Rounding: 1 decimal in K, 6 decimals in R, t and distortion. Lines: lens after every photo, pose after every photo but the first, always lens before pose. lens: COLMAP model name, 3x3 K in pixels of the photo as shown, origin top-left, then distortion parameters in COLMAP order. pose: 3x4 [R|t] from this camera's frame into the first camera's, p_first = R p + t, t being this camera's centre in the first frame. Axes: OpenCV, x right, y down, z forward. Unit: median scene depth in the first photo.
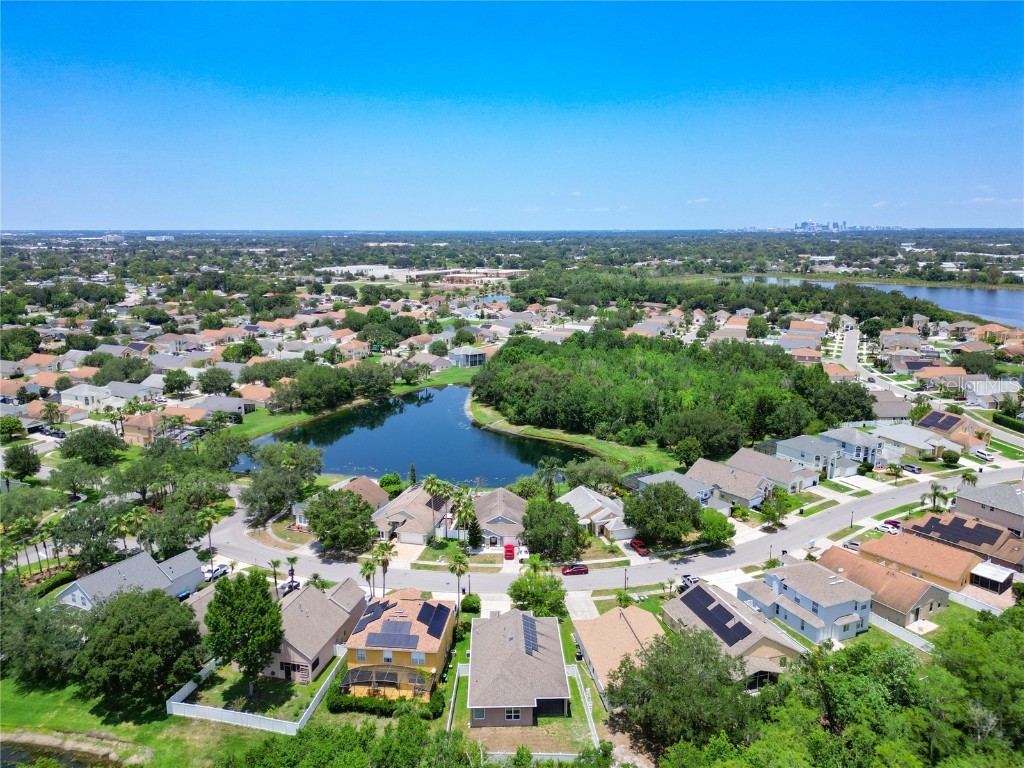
lens RADIAL K [[776.5, 0, 511.5], [0, 776.5, 384.0], [0, 0, 1]] dist [0.036827, -0.033845]
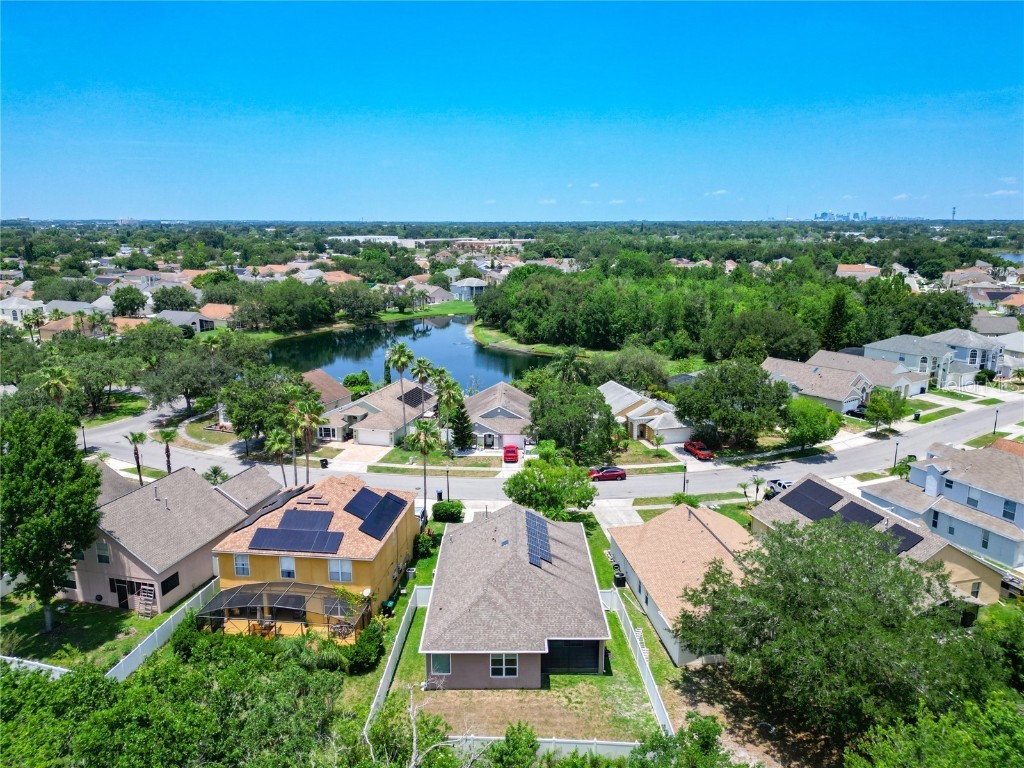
lens RADIAL K [[776.5, 0, 512.9], [0, 776.5, 385.6], [0, 0, 1]] dist [0.036827, -0.033845]
pose [[0.999820, 0.009198, -0.016571, 0.009903], [-0.008985, 0.999877, 0.012887, 0.144368], [0.016687, -0.012736, 0.999780, 0.302320]]
